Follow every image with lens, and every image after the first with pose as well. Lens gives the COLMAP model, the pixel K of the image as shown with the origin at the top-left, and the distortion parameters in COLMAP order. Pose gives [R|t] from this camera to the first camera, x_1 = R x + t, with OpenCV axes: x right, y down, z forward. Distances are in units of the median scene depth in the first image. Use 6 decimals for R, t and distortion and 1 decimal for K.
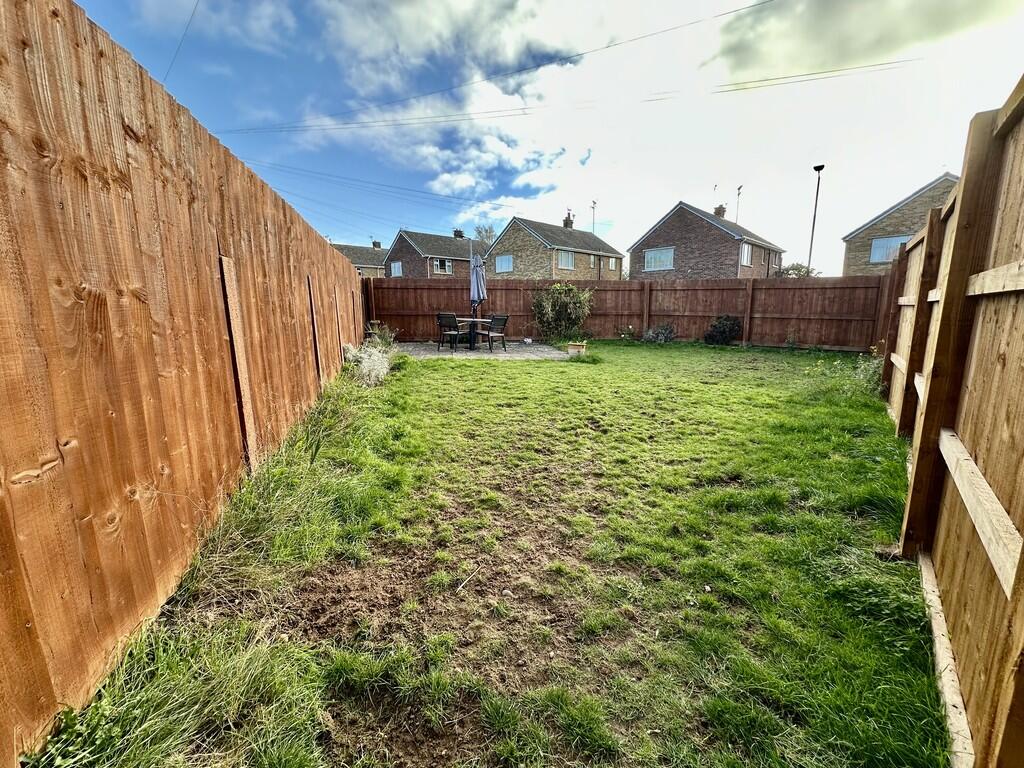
lens RADIAL K [[408.5, 0, 512.0], [0, 408.5, 384.0], [0, 0, 1]] dist [-0.002259, -0.000375]
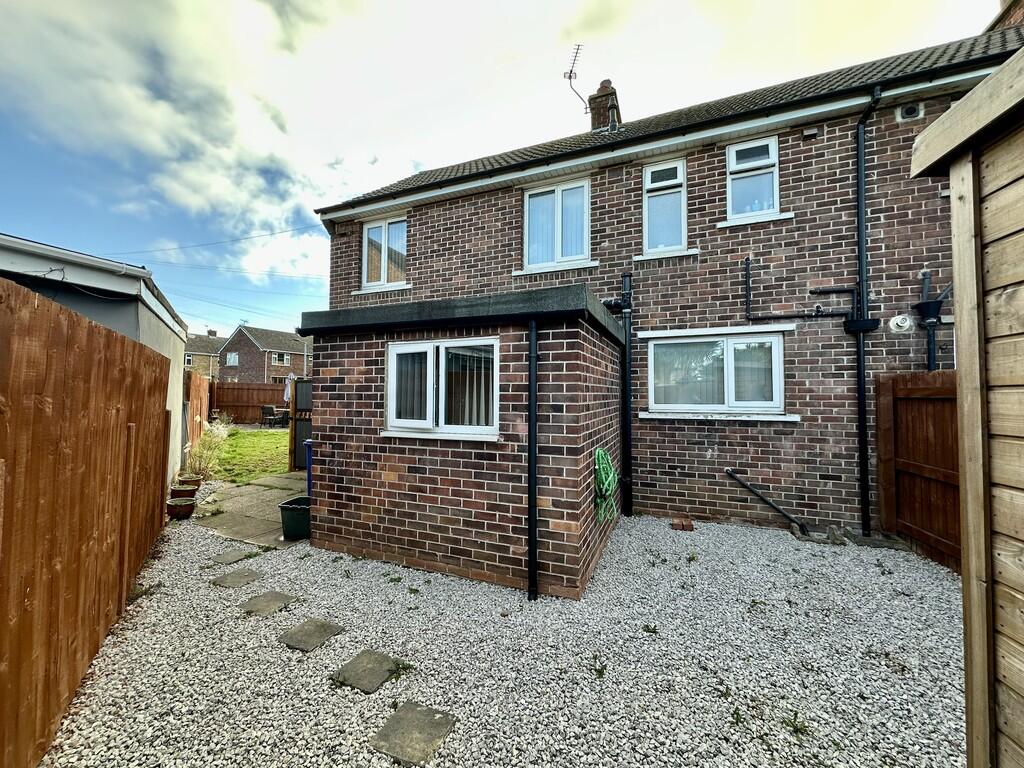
lens RADIAL K [[408.5, 0, 512.0], [0, 408.5, 384.0], [0, 0, 1]] dist [-0.002259, -0.000375]
pose [[0.942694, 0.027715, 0.332506, 0.184094], [0.041710, 0.978939, -0.199848, 0.094449], [-0.331041, 0.202264, 0.921684, -0.733945]]
